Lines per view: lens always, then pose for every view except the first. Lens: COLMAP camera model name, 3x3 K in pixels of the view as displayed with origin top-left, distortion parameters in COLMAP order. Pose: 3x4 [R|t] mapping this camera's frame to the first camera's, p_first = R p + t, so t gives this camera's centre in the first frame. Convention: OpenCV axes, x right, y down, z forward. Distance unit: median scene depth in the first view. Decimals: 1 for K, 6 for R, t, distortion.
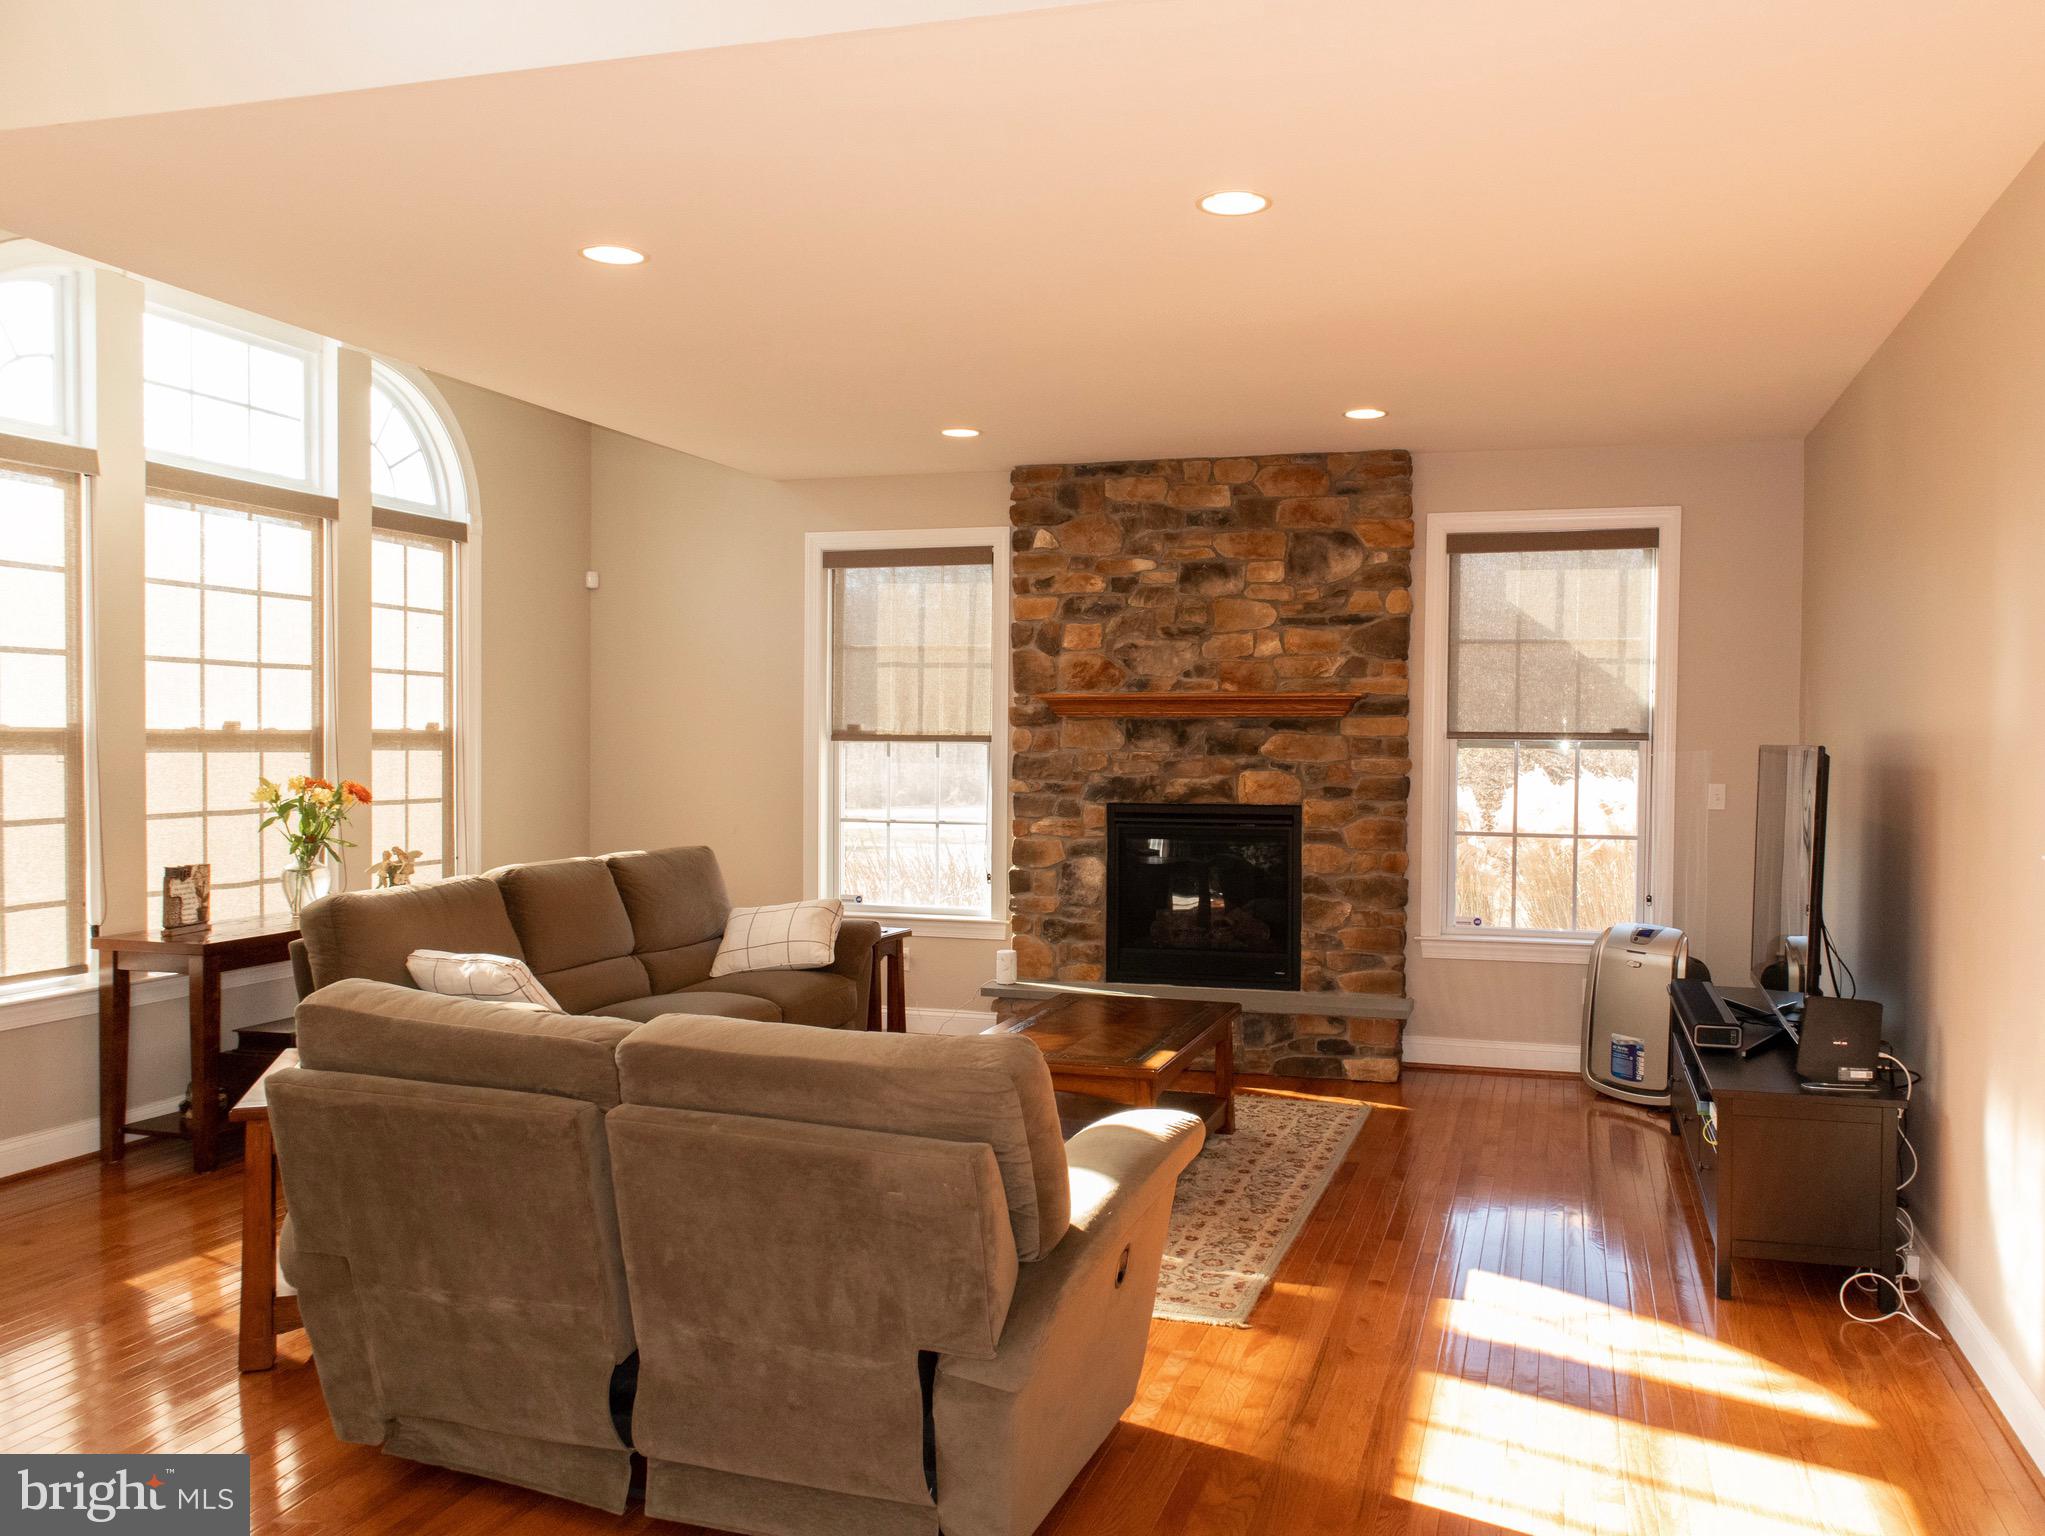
lens RADIAL K [[1720.5, 0, 1022.5], [0, 1720.5, 768.0], [0, 0, 1]] dist [0.003545, -0.003044]
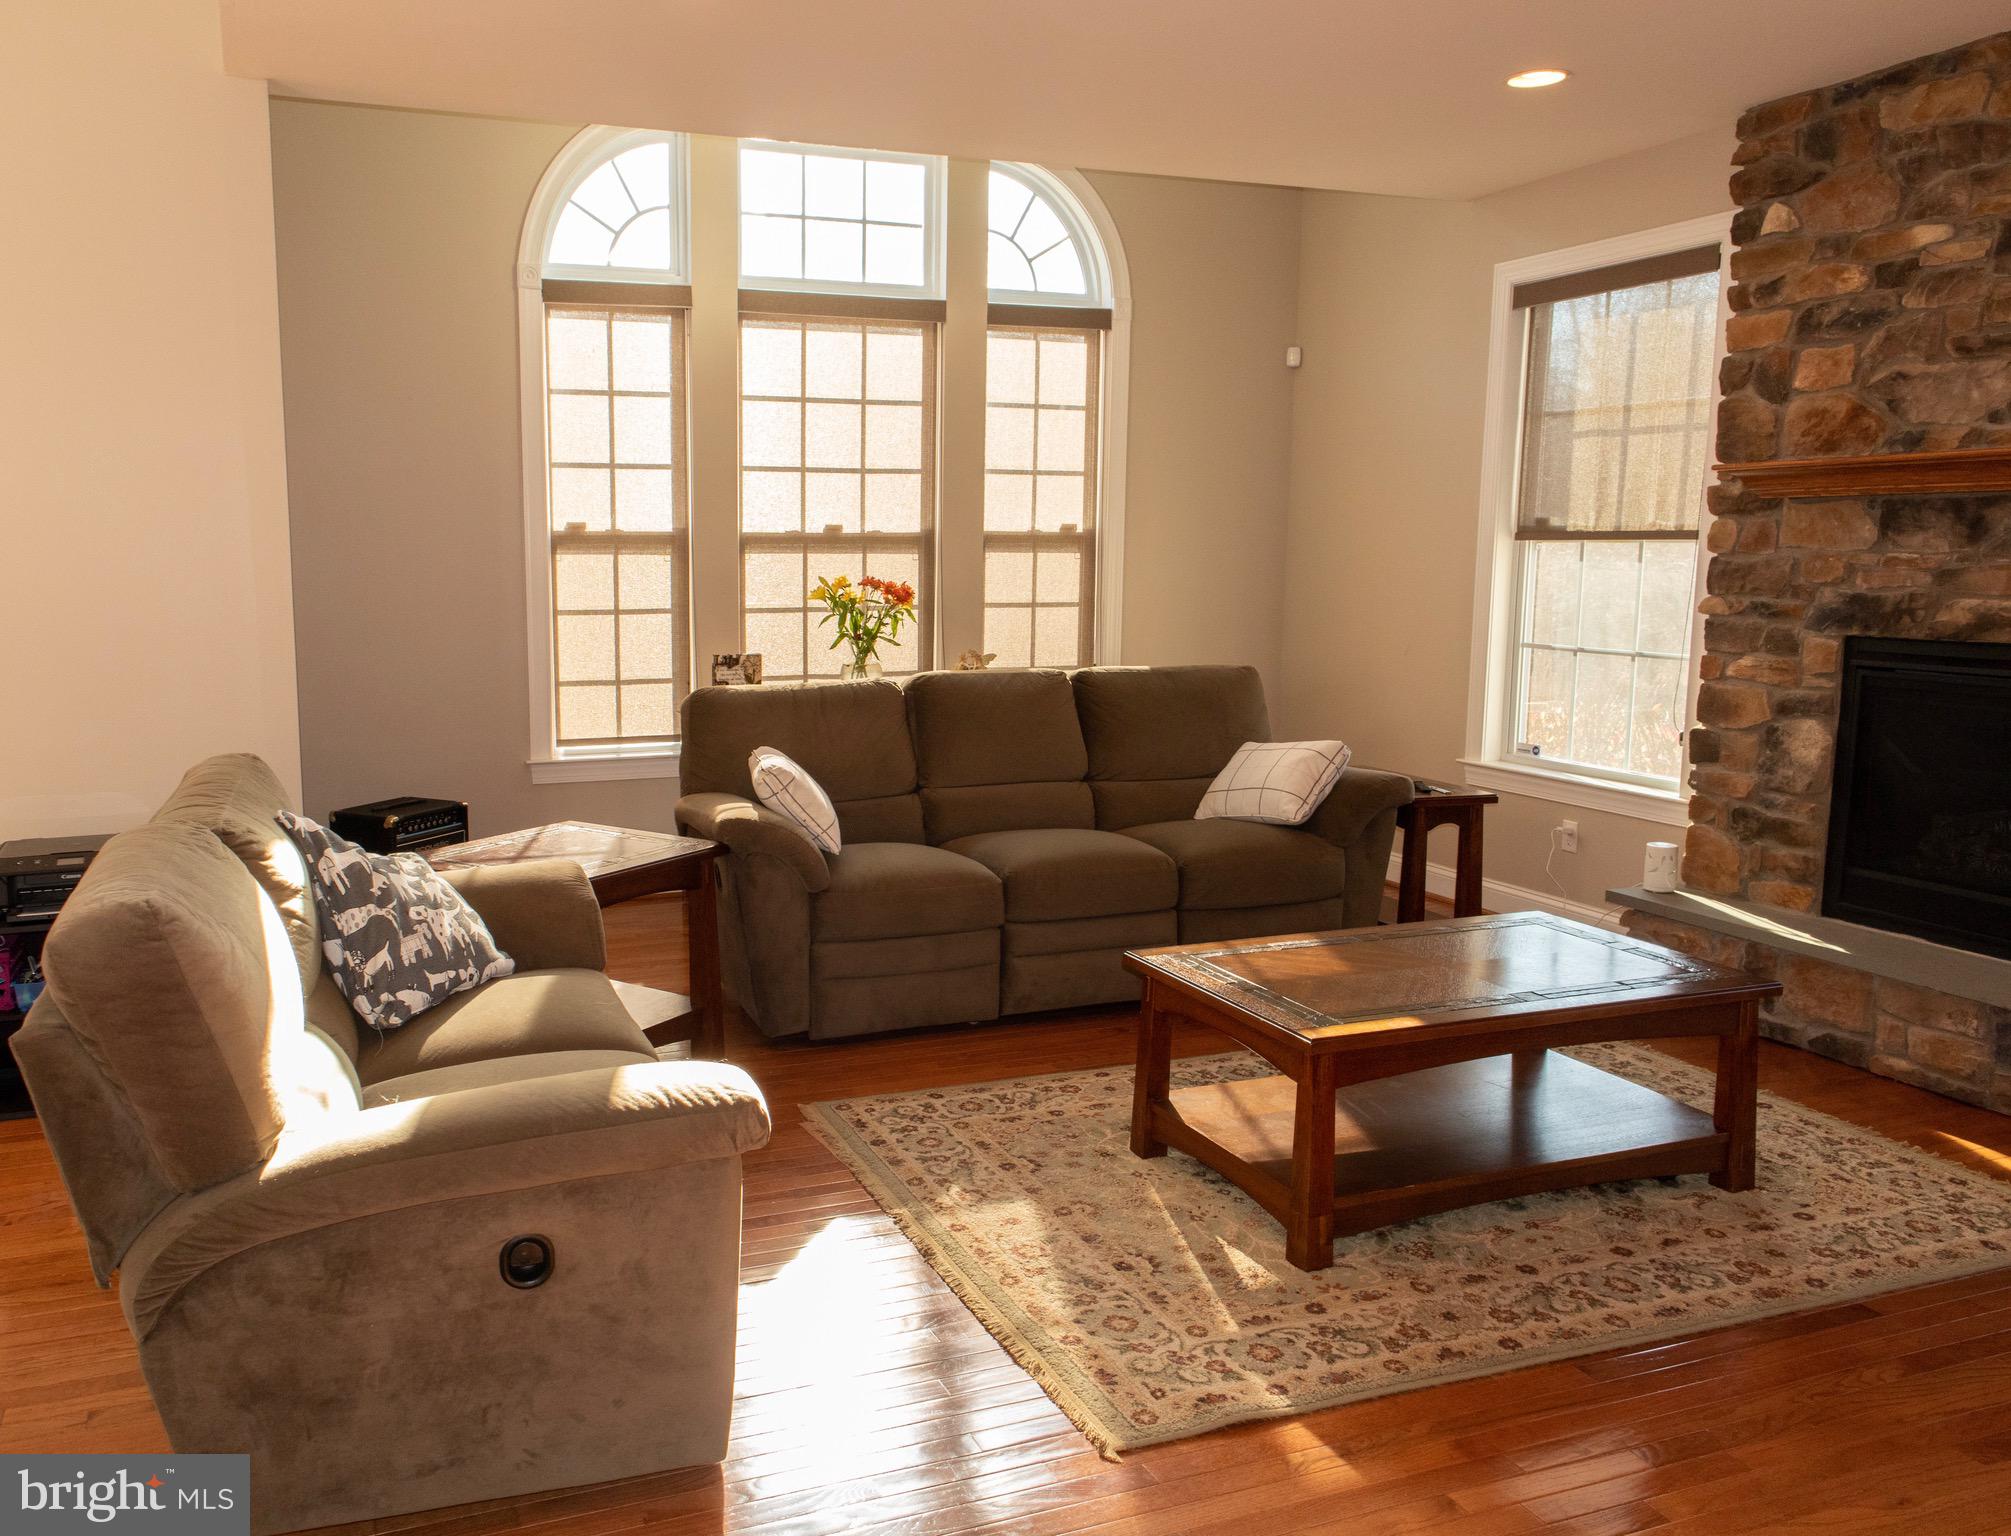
lens RADIAL K [[1603.6, 0, 1005.5], [0, 1603.6, 768.0], [0, 0, 1]] dist [-0.005648, 0.002450]
pose [[0.564078, 0.106424, -0.818835, 0.360927], [-0.012216, 0.992627, 0.120596, 0.001614], [0.825631, -0.058022, 0.561219, 0.417904]]
